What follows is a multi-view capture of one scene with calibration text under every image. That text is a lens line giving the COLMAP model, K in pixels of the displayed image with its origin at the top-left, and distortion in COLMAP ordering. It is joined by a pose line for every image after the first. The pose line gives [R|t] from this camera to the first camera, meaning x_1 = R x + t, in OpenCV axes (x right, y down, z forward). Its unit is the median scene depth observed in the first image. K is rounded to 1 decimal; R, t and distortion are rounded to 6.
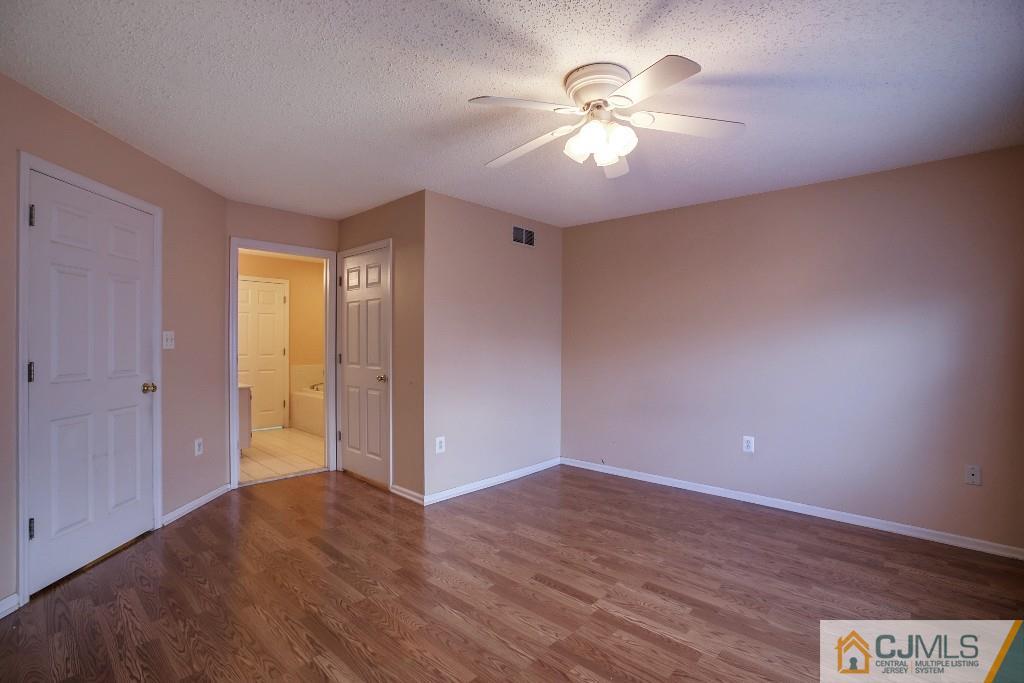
lens RADIAL K [[474.3, 0, 509.4], [0, 474.3, 344.2], [0, 0, 1]] dist [-0.077317, 0.030654]
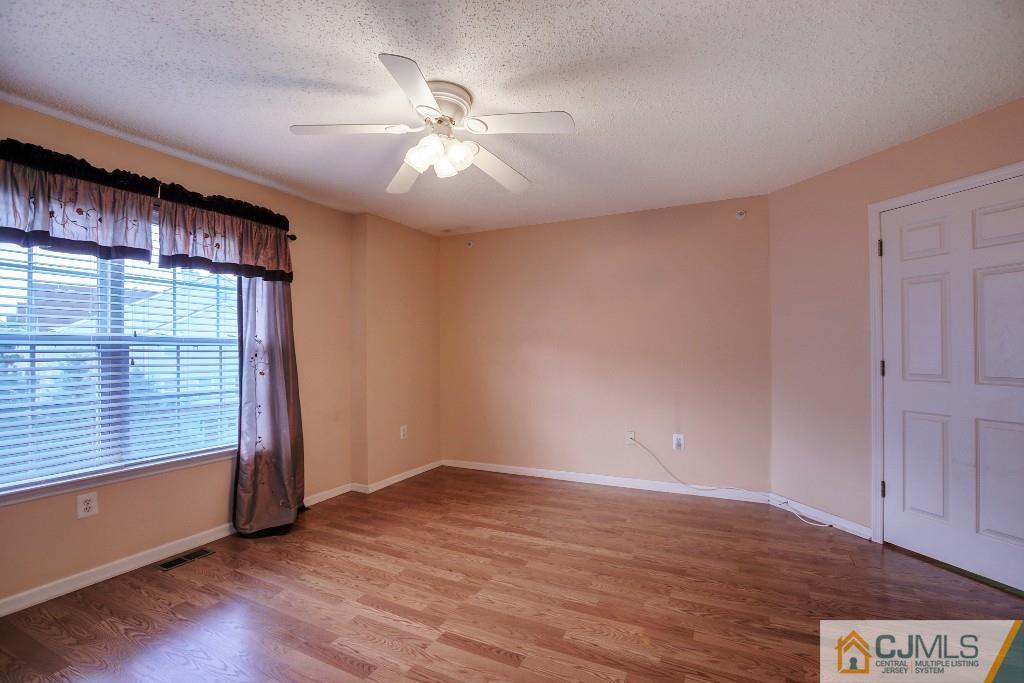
lens RADIAL K [[482.9, 0, 510.5], [0, 482.9, 348.2], [0, 0, 1]] dist [-0.100243, 0.039285]
pose [[-0.963508, 0.001212, -0.267677, 0.291413], [-0.000532, 0.999979, 0.006442, 0.003164], [0.267679, 0.006349, -0.963487, 1.869312]]
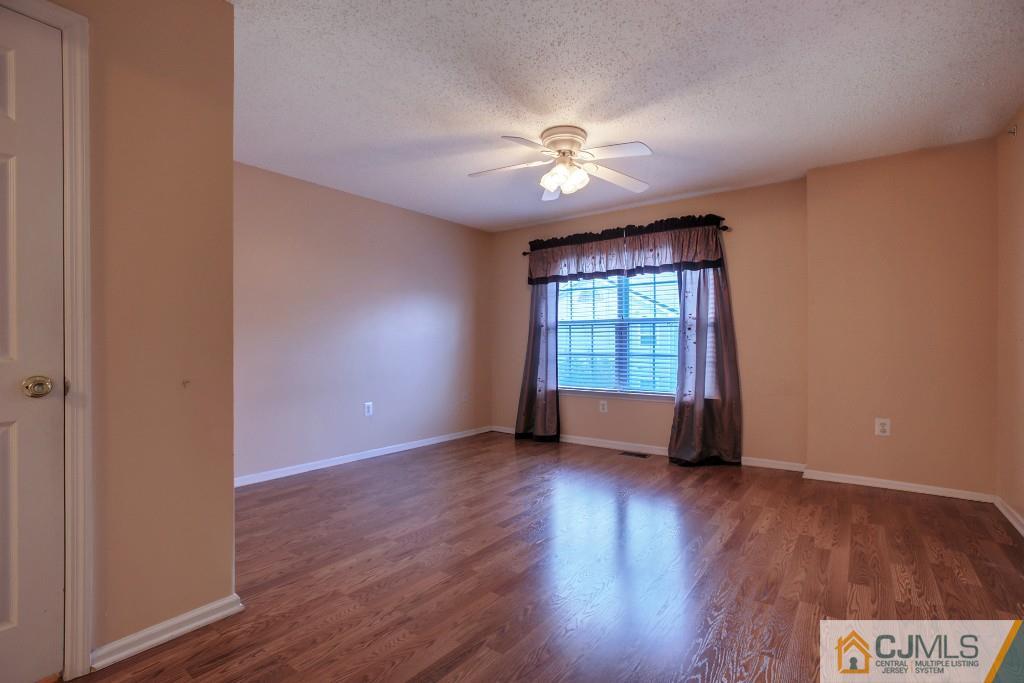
lens RADIAL K [[474.3, 0, 509.4], [0, 474.3, 344.2], [0, 0, 1]] dist [-0.077317, 0.030654]
pose [[-0.072375, -0.010033, 0.997327, -1.143502], [0.012034, 0.999868, 0.010932, 0.065071], [-0.997305, 0.012793, -0.072245, 1.162781]]
